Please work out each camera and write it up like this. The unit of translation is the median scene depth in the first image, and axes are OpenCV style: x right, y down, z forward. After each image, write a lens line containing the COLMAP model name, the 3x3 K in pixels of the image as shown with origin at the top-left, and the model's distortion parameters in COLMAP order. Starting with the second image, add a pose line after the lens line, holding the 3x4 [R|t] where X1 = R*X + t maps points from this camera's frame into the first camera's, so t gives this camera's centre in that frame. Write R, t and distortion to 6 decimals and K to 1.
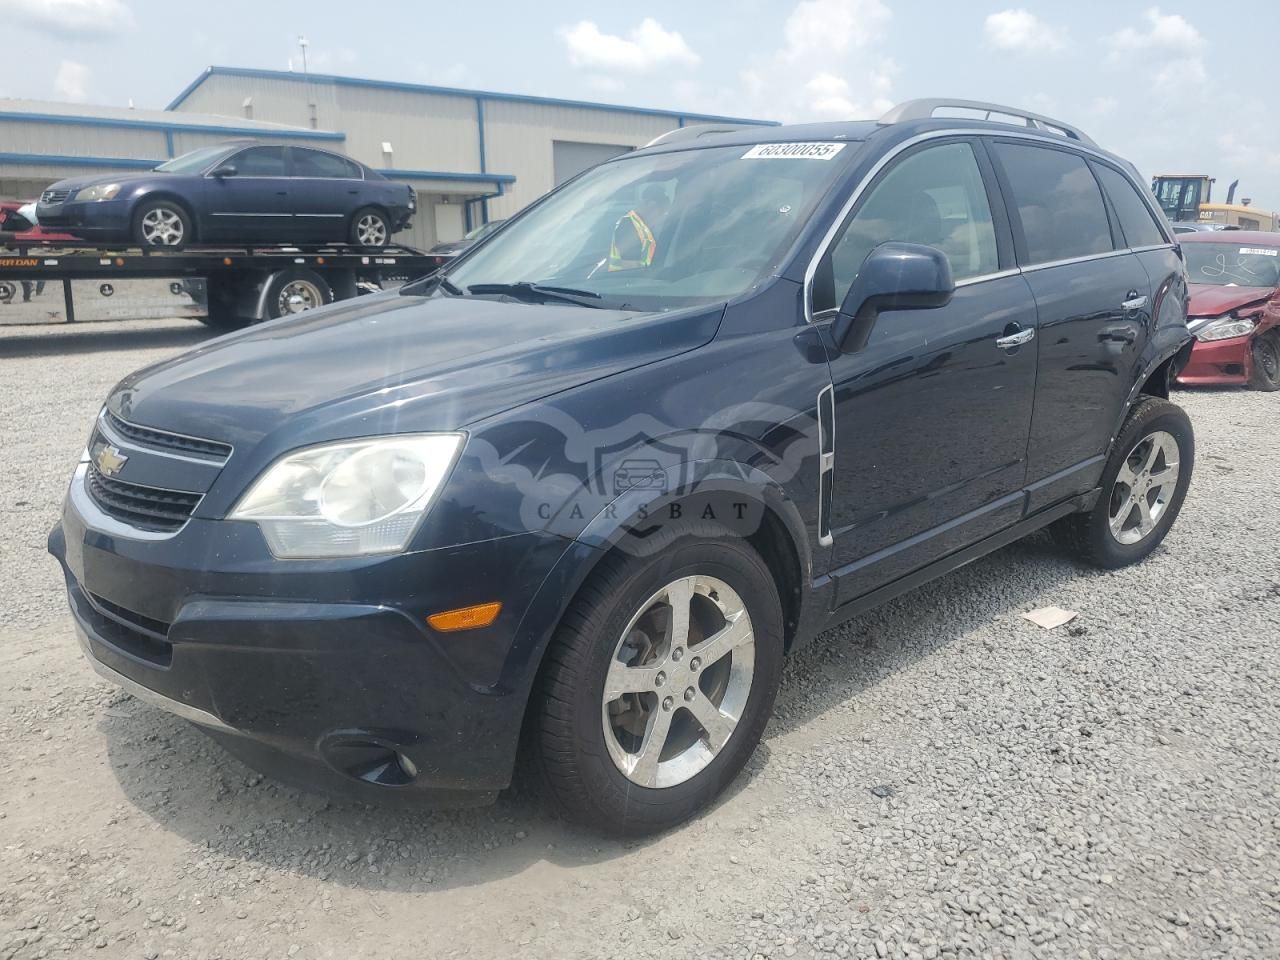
lens RADIAL K [[1005.9, 0, 632.1], [0, 1005.9, 489.7], [0, 0, 1]] dist [0.013486, -0.018320]
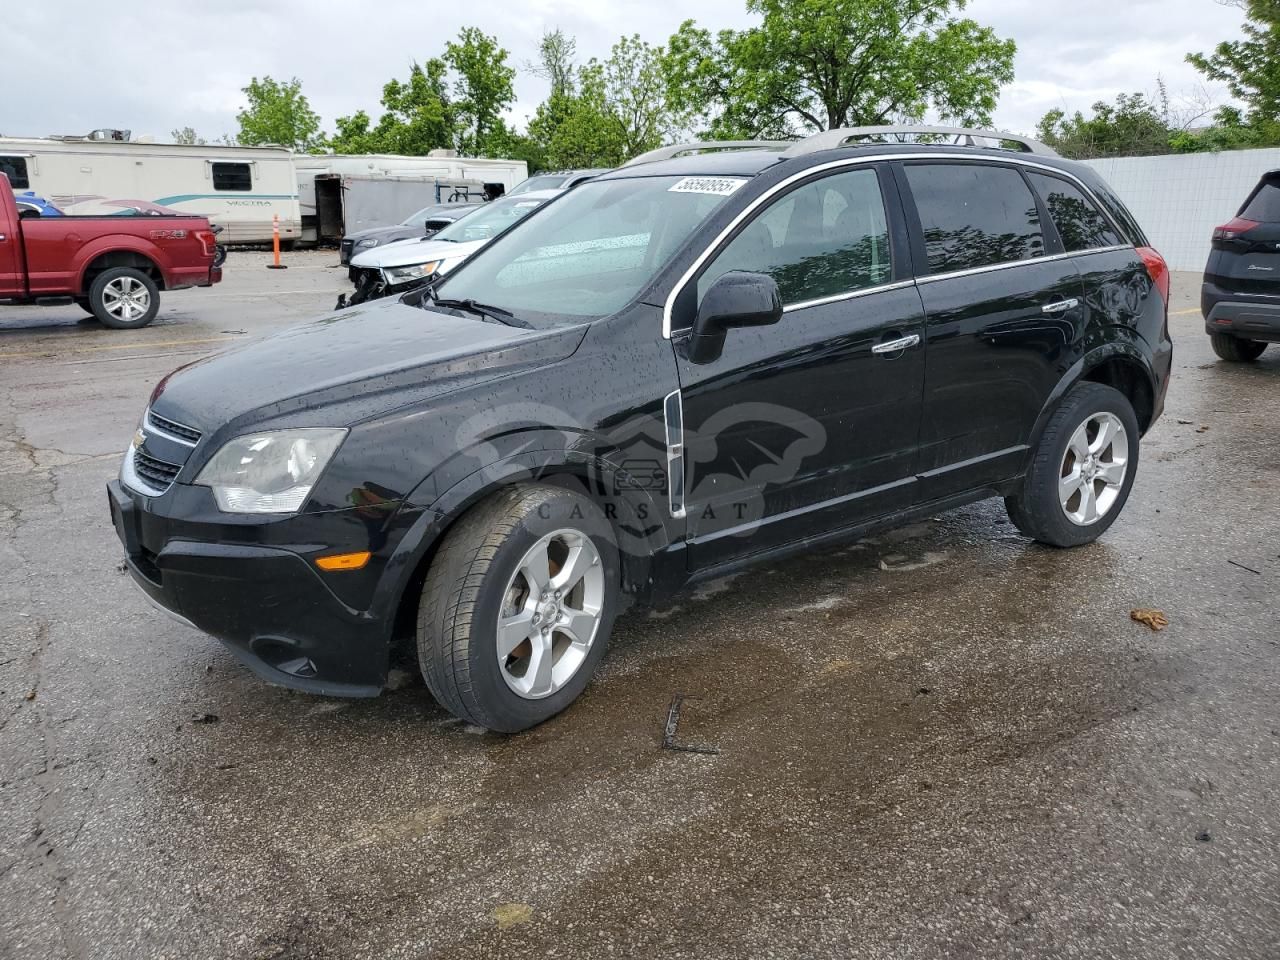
lens RADIAL K [[1005.9, 0, 635.4], [0, 1005.9, 475.1], [0, 0, 1]] dist [0.013486, -0.018320]
pose [[0.981570, 0.031996, -0.188407, 0.391424], [-0.026597, 0.999162, 0.031115, -0.036389], [0.189245, -0.025530, 0.981598, -0.233814]]
